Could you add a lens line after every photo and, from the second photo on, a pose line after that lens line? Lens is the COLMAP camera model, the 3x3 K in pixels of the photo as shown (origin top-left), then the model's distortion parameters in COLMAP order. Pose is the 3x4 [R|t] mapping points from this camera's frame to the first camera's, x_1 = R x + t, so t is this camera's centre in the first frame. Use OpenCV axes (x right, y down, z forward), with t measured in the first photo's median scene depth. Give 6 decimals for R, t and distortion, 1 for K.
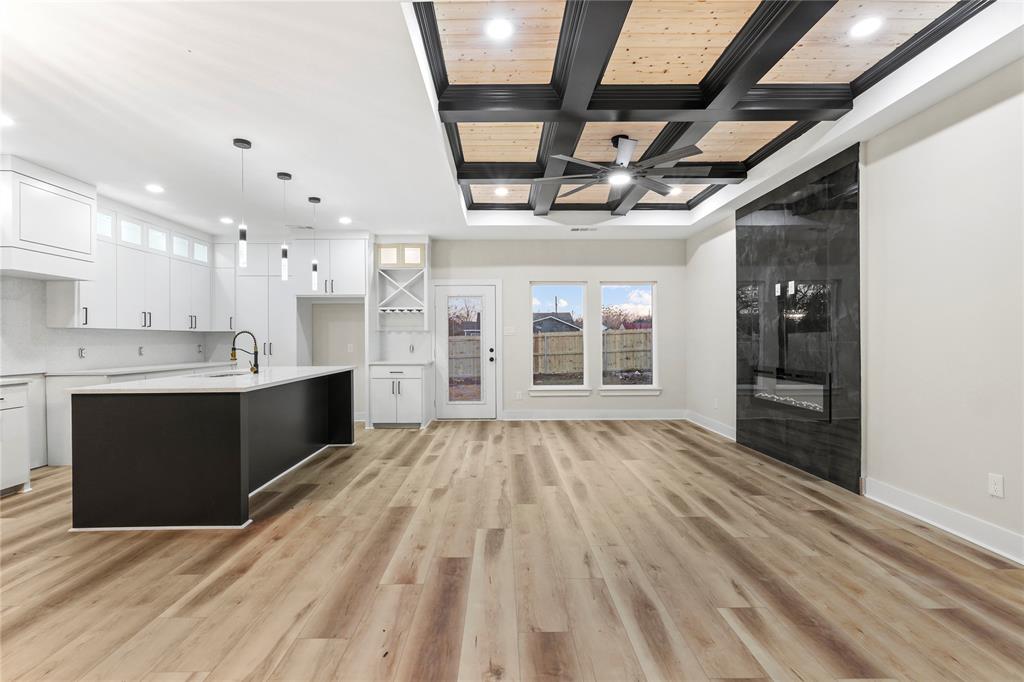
lens RADIAL K [[470.7, 0, 512.1], [0, 470.7, 342.0], [0, 0, 1]] dist [-0.004296, 0.002847]
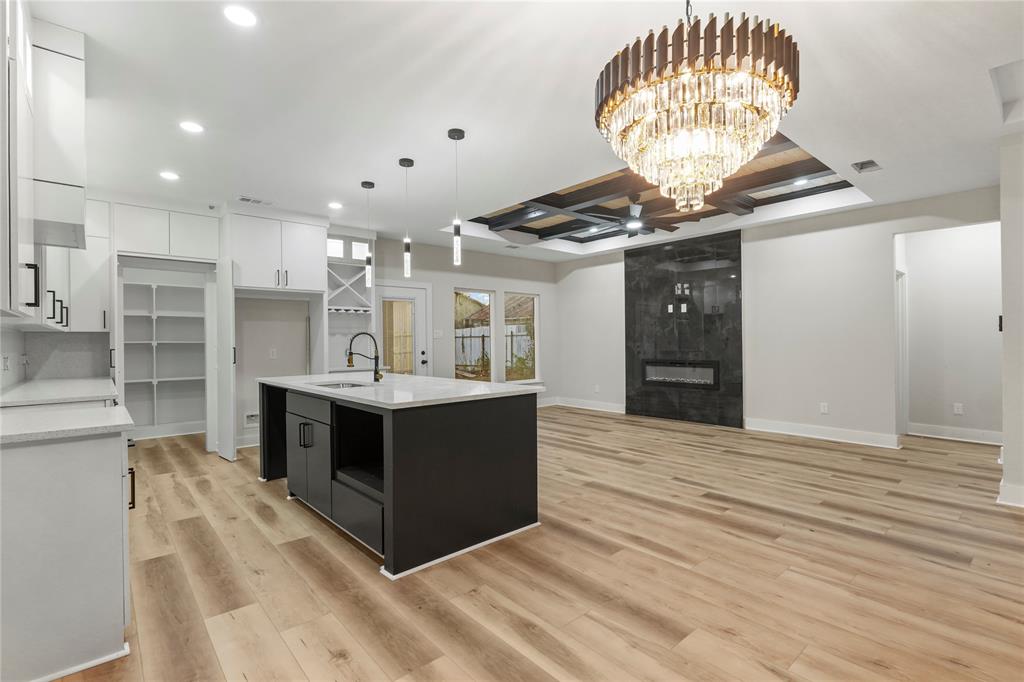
lens RADIAL K [[470.7, 0, 506.4], [0, 470.7, 345.5], [0, 0, 1]] dist [-0.004296, 0.002847]
pose [[0.767881, -0.008403, 0.640537, -1.036522], [0.008421, 0.999960, 0.003024, 0.000150], [-0.640537, 0.003072, 0.767921, 0.202439]]
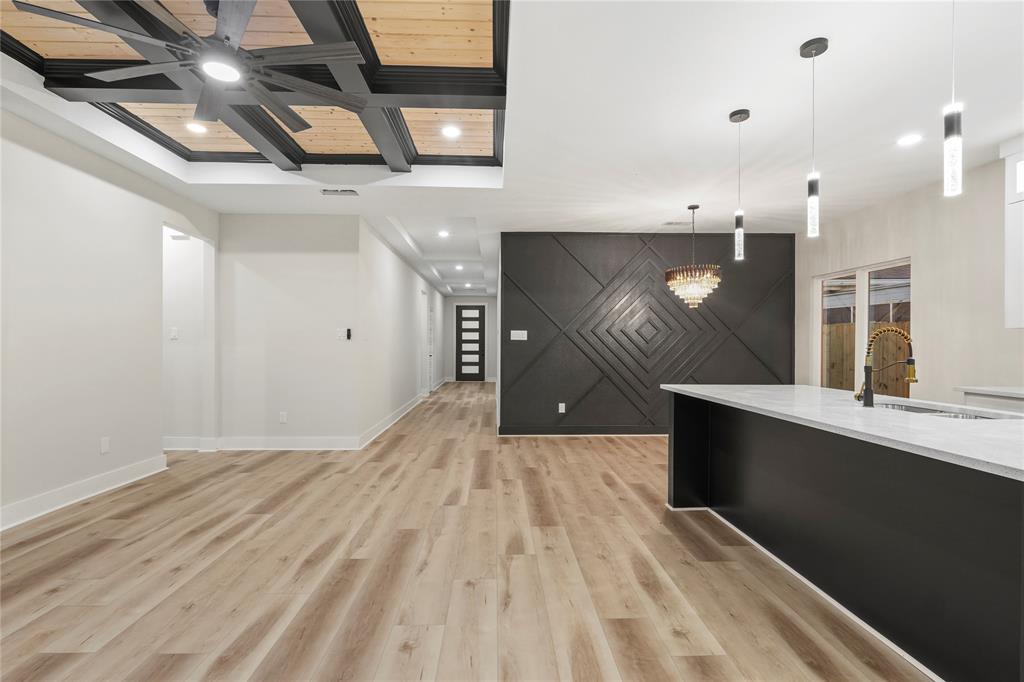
lens RADIAL K [[470.7, 0, 509.2], [0, 470.7, 344.7], [0, 0, 1]] dist [-0.004296, 0.002847]
pose [[-0.999961, -0.001880, -0.008650, -0.137076], [-0.001928, 0.999983, 0.005476, -0.008673], [0.008639, 0.005492, -0.999948, 1.745709]]
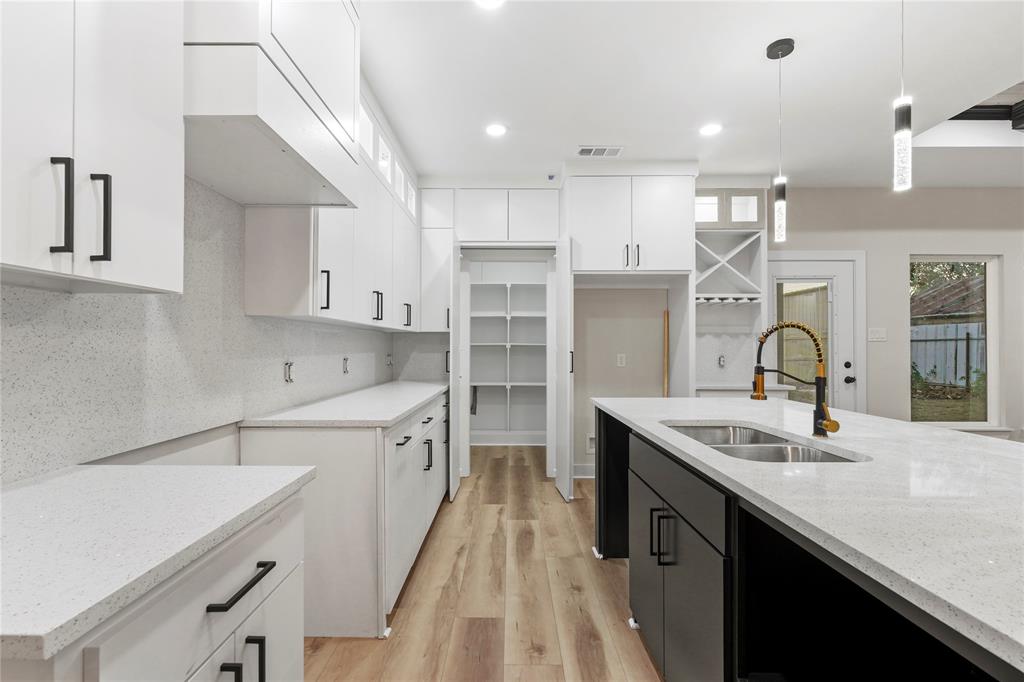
lens RADIAL K [[470.7, 0, 509.4], [0, 470.7, 344.1], [0, 0, 1]] dist [-0.004296, 0.002847]
pose [[0.999757, 0.005663, -0.021294, -0.891307], [-0.005899, 0.999922, -0.011019, -0.001423], [0.021230, 0.011142, 0.999713, 0.693948]]
